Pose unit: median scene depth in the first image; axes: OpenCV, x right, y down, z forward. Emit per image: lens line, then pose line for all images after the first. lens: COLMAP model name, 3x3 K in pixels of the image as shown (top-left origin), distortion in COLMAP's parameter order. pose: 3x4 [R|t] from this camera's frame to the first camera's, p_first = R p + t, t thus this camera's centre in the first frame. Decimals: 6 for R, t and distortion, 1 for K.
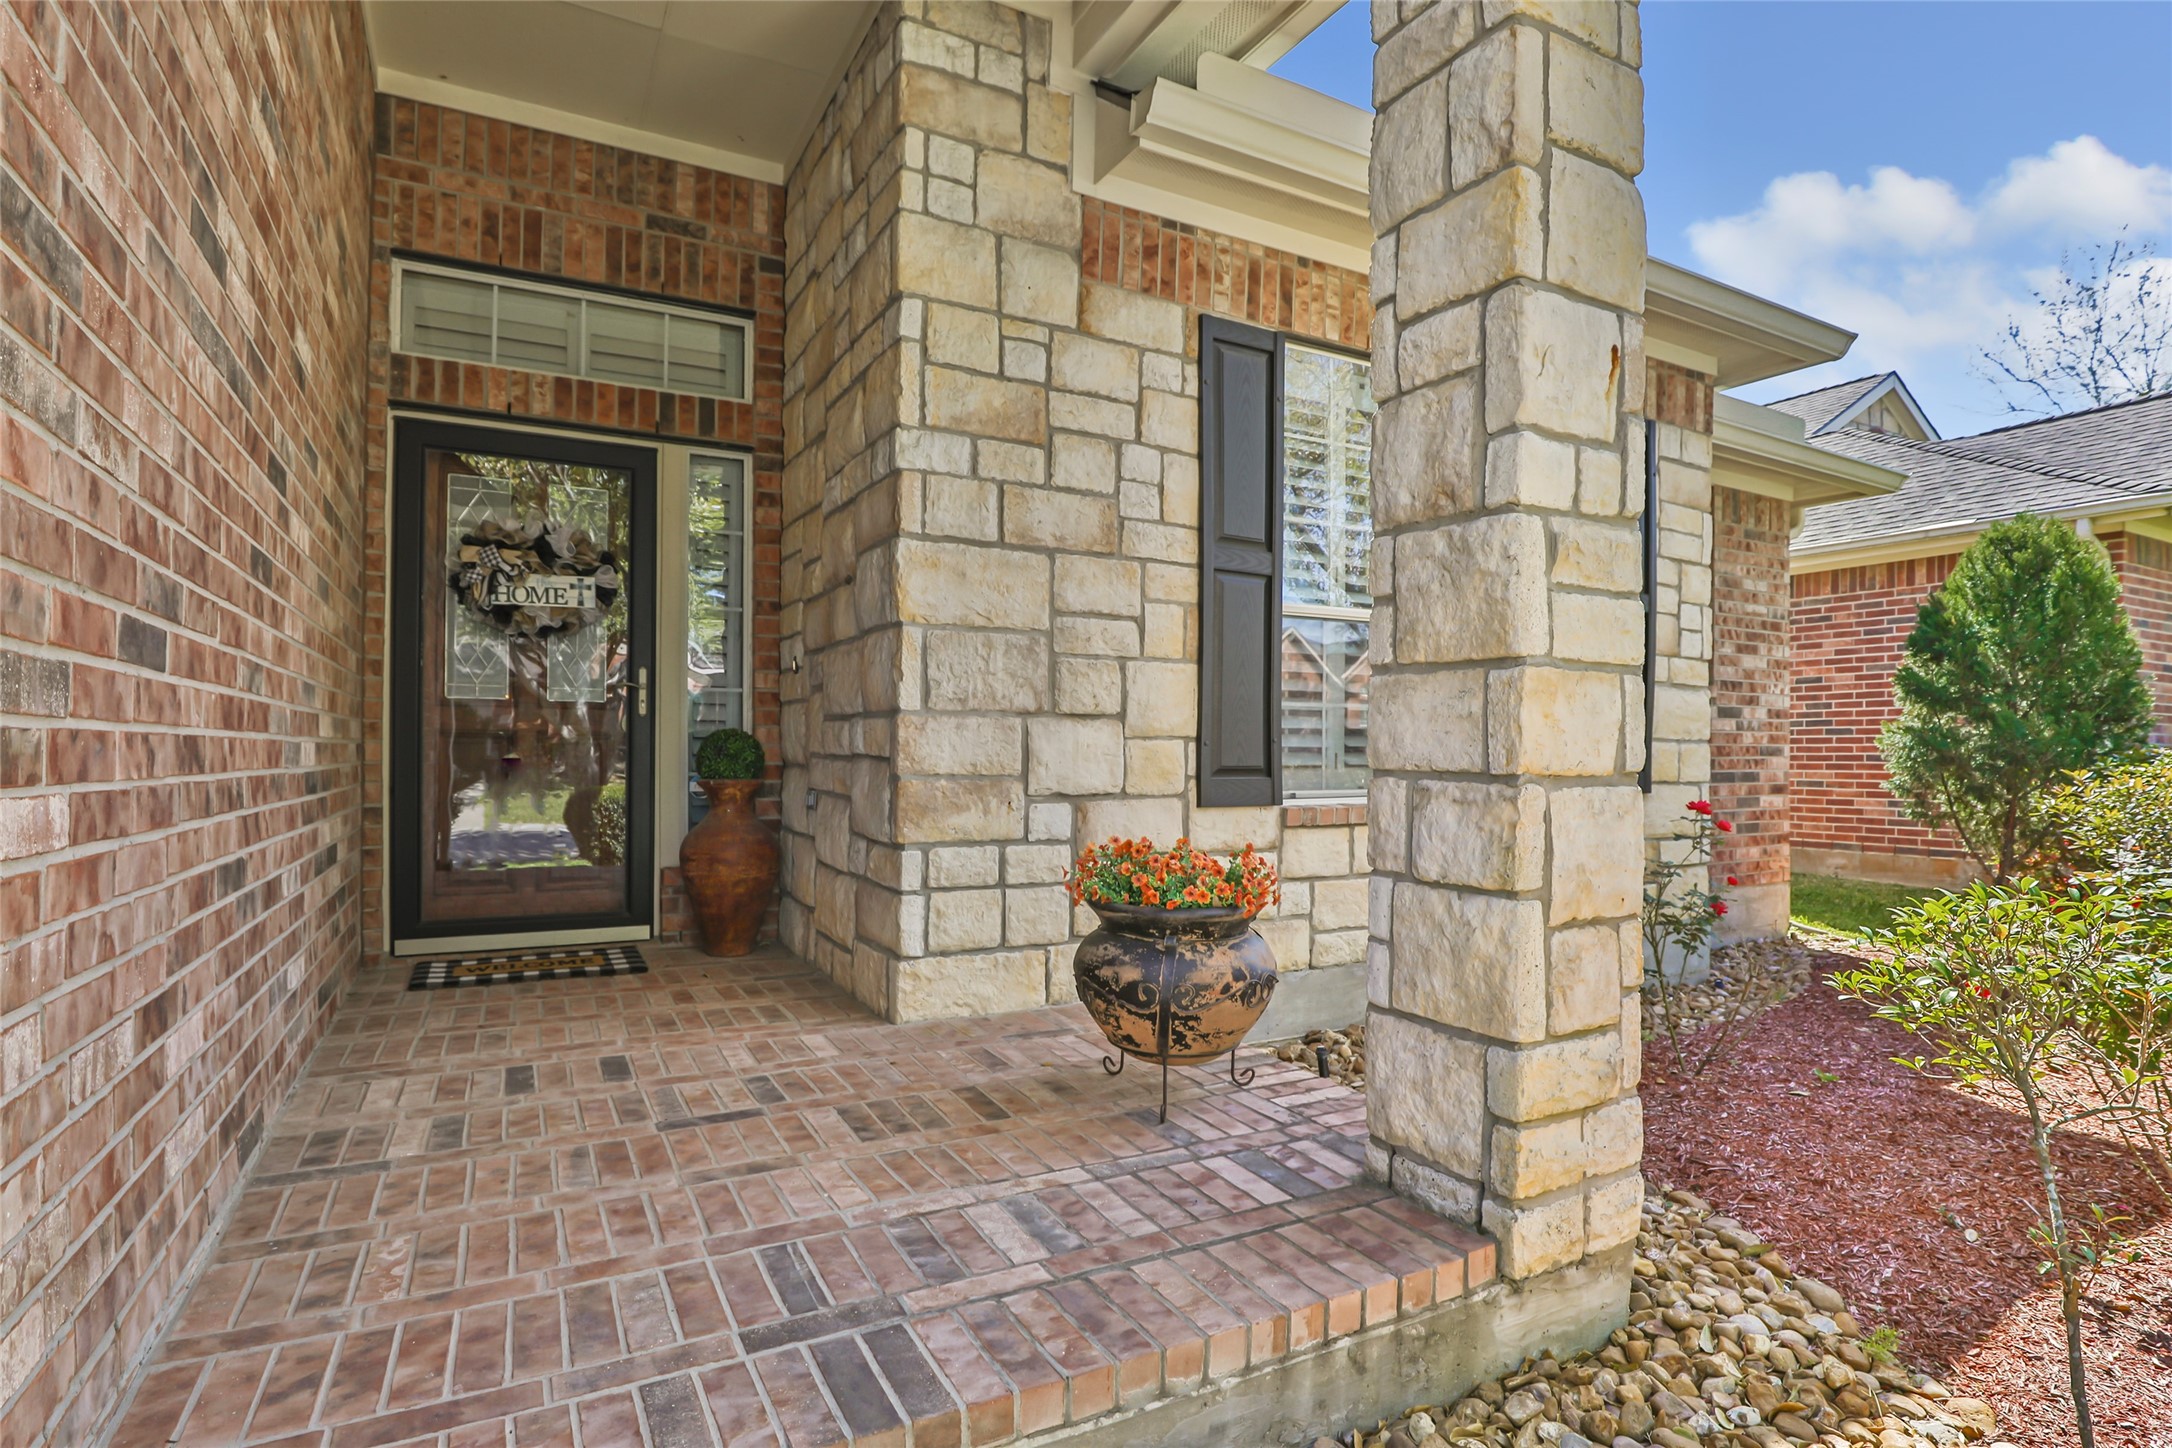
lens RADIAL K [[1075.0, 0, 1094.1], [0, 1075.0, 730.7], [0, 0, 1]] dist [0.000643, -0.000099]
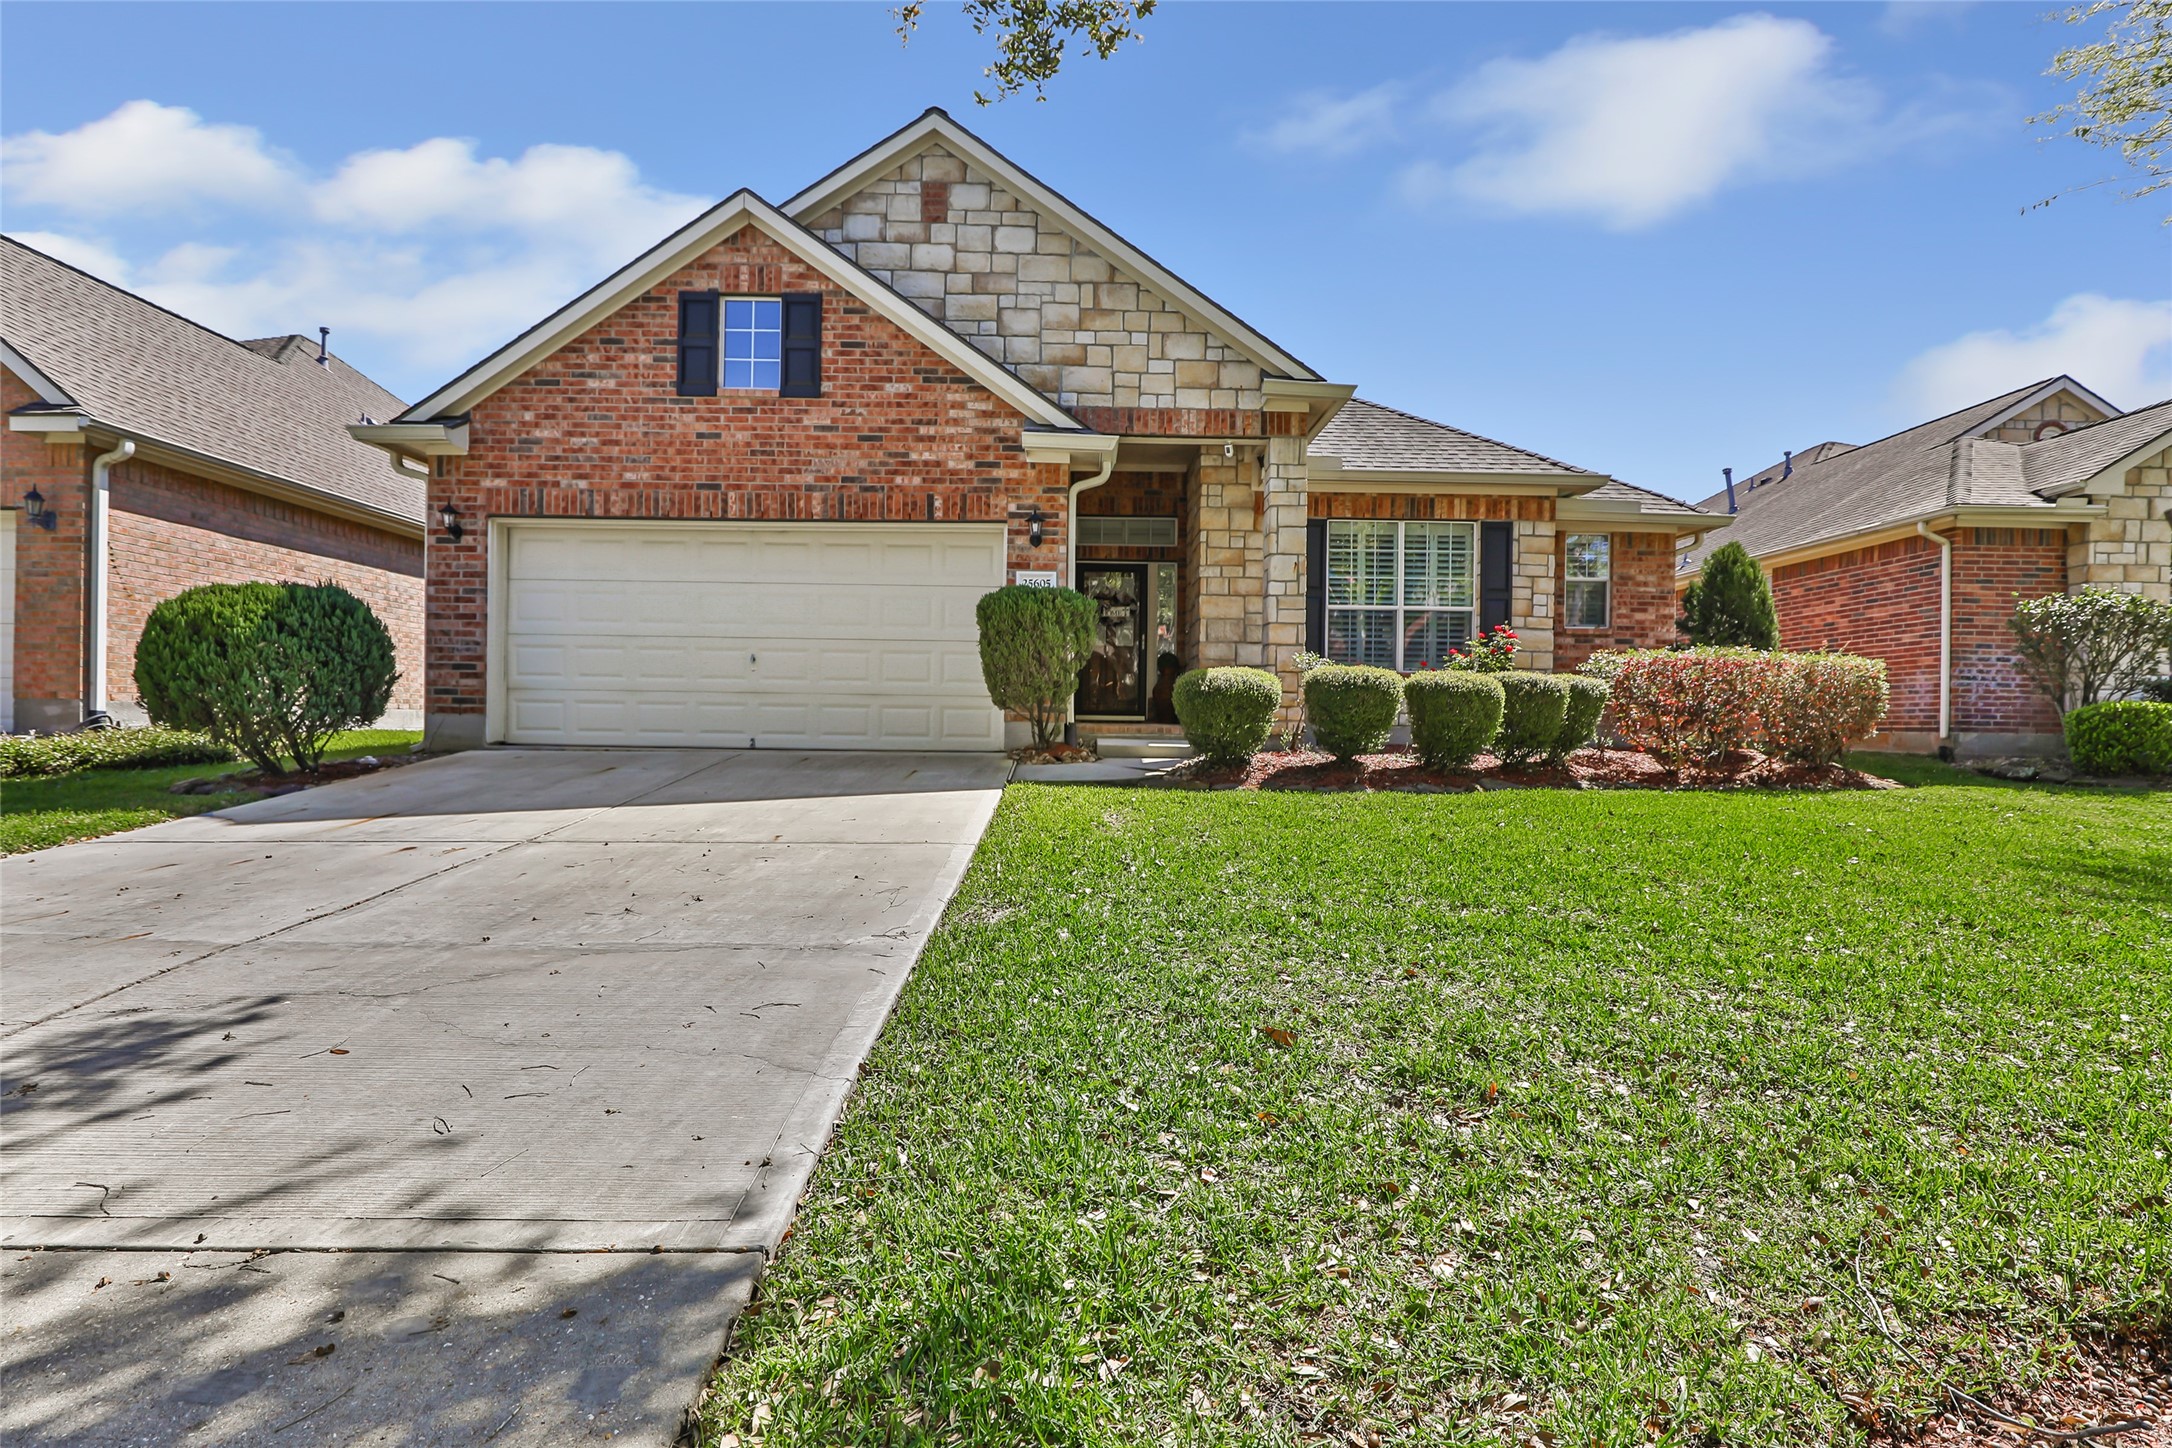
lens RADIAL K [[1011.9, 0, 1088.1], [0, 1011.9, 724.9], [0, 0, 1]] dist [-0.020199, 0.000066]
pose [[0.880061, 0.004981, -0.474835, 1.013348], [0.002162, 0.999893, 0.014496, 0.192904], [0.474856, -0.013784, 0.879955, -2.019839]]
